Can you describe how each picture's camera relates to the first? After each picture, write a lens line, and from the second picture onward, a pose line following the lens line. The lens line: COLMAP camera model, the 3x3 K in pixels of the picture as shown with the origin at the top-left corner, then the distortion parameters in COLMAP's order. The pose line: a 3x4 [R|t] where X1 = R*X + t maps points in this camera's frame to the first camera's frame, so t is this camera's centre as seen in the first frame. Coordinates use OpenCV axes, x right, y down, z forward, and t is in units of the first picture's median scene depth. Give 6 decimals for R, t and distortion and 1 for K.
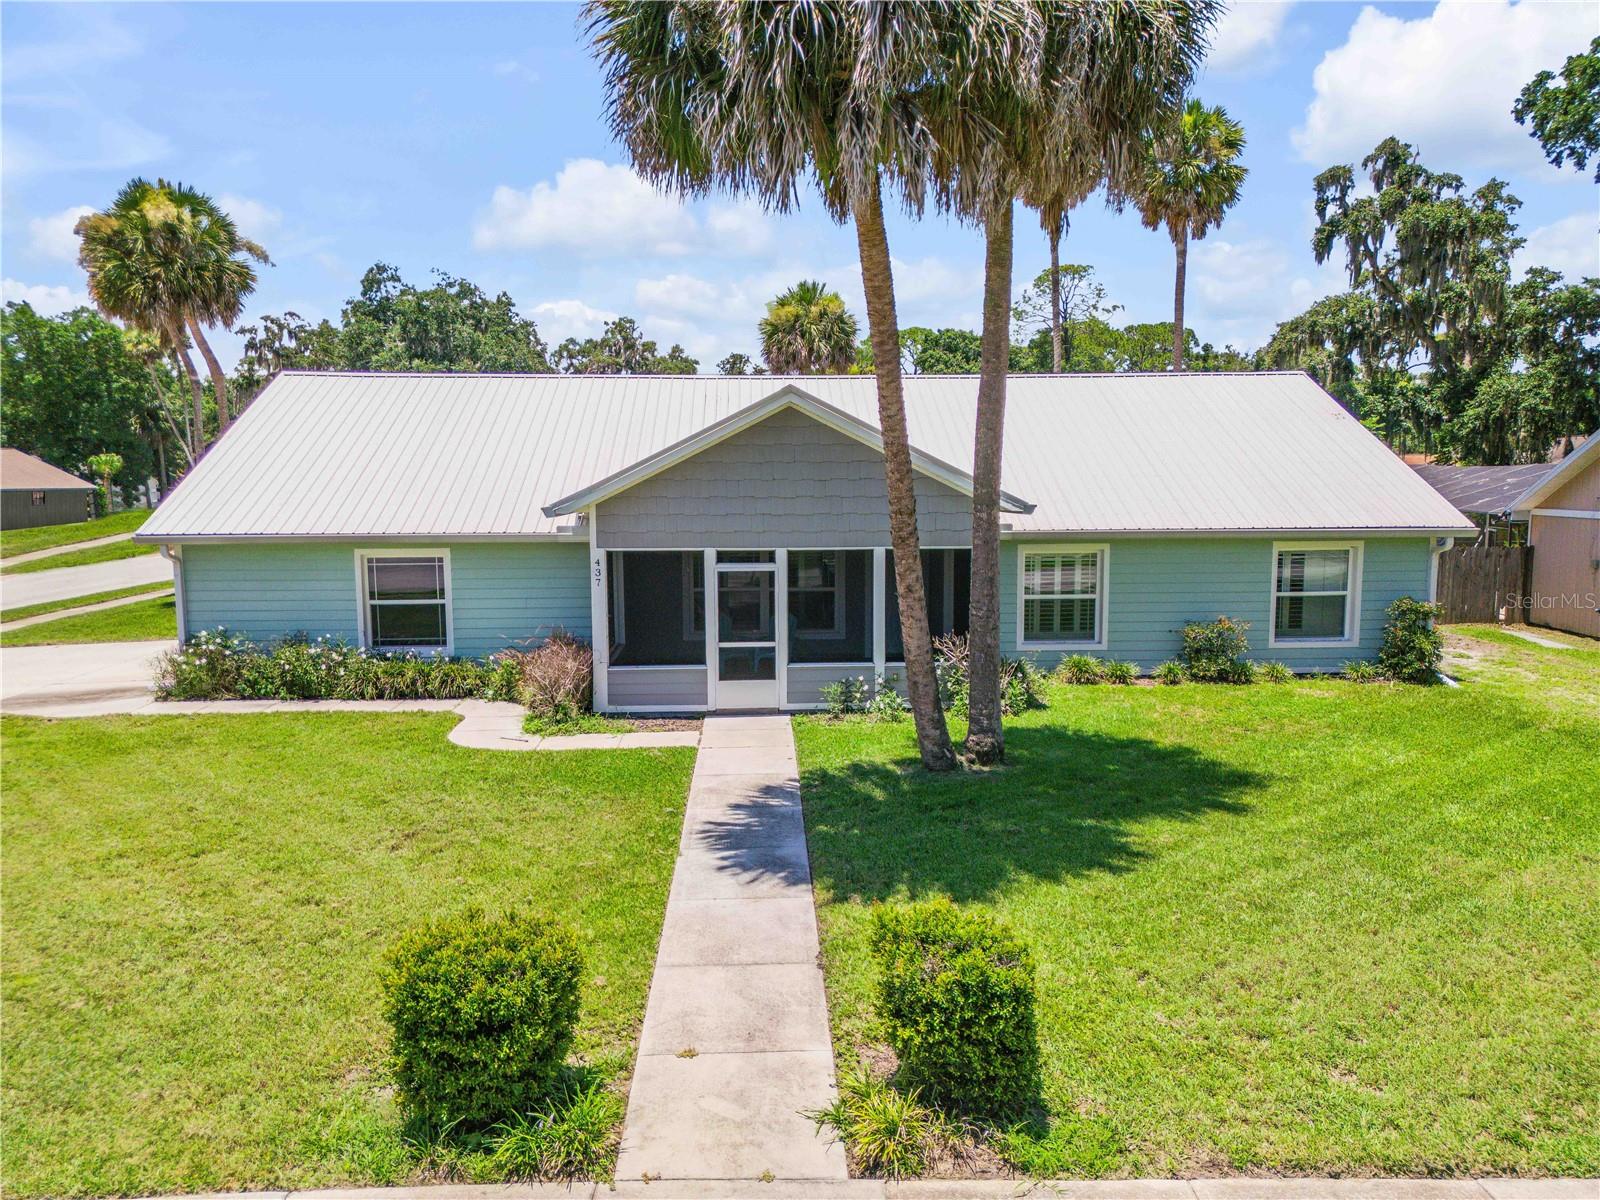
lens RADIAL K [[1130.0, 0, 800.0], [0, 1130.0, 600.0], [0, 0, 1]] dist [0.073920, -0.071525]
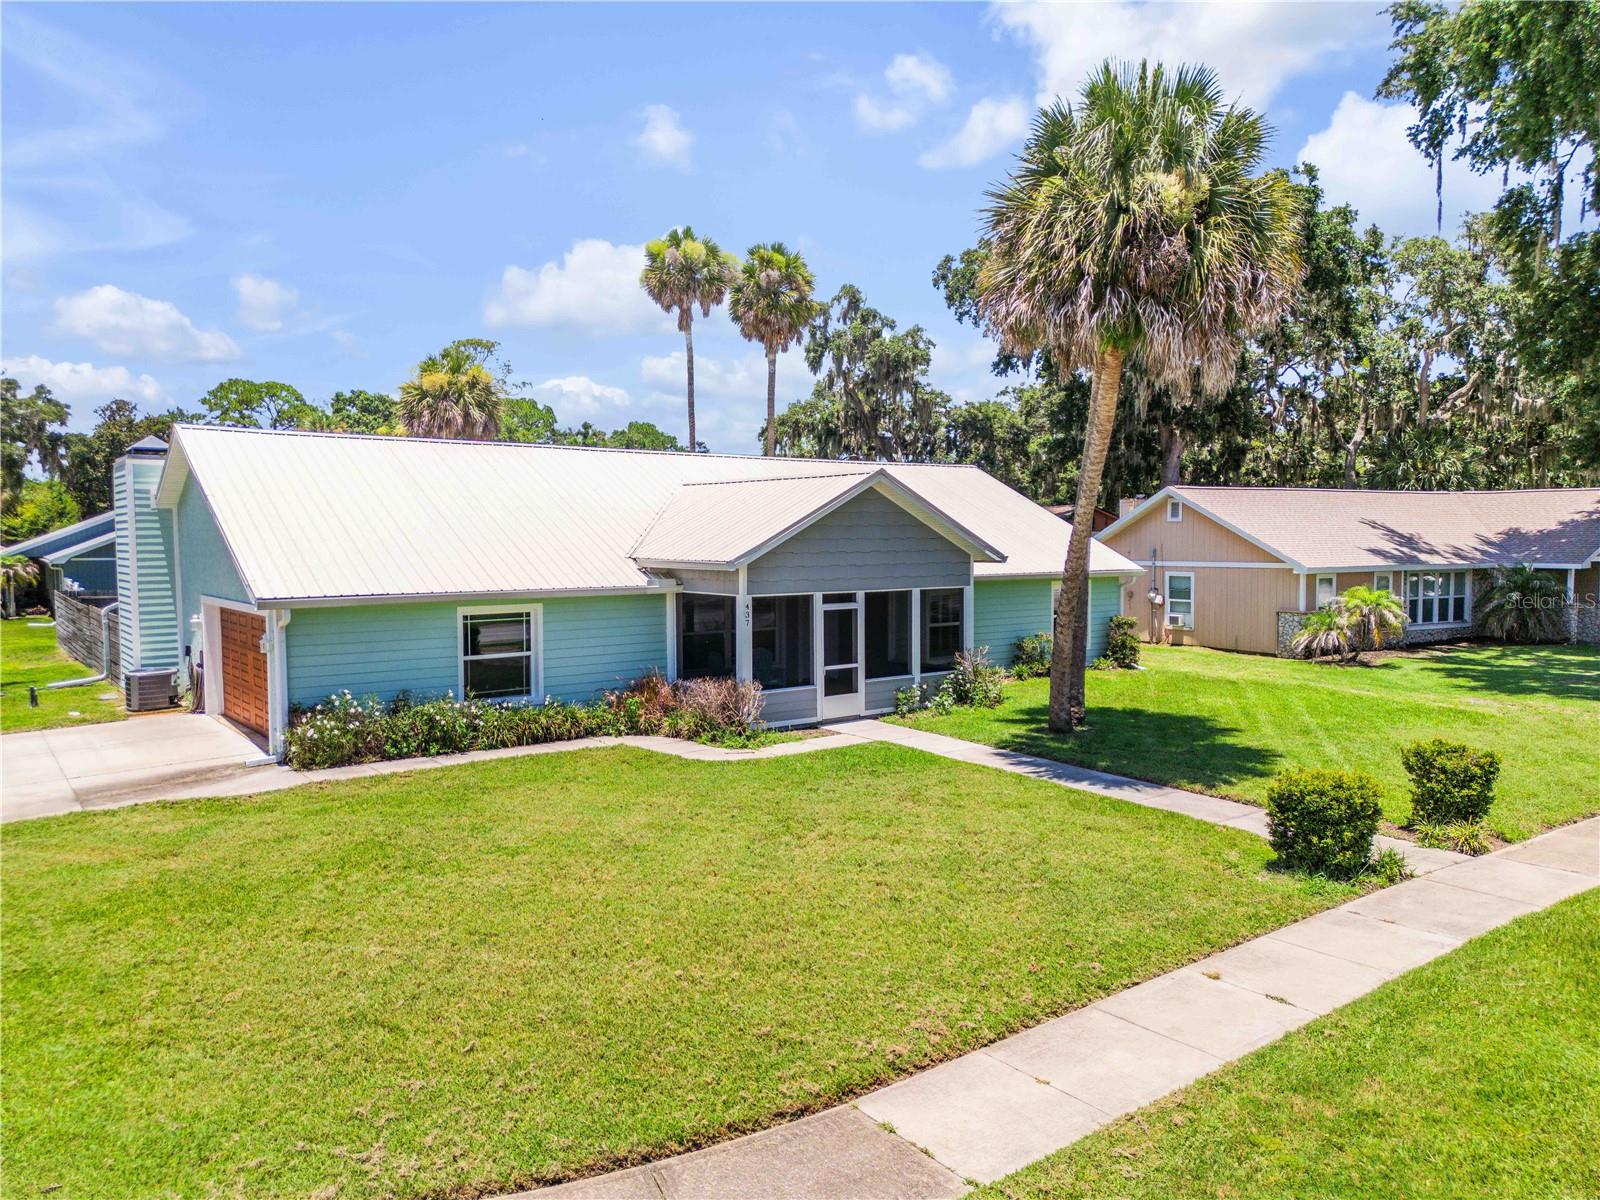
lens RADIAL K [[1130.0, 0, 800.0], [0, 1130.0, 600.0], [0, 0, 1]] dist [0.073920, -0.071525]
pose [[0.817873, -0.031290, 0.574547, -0.725929], [0.064128, 0.997256, -0.036975, 0.007357], [-0.571814, 0.067085, 0.817636, -0.023499]]
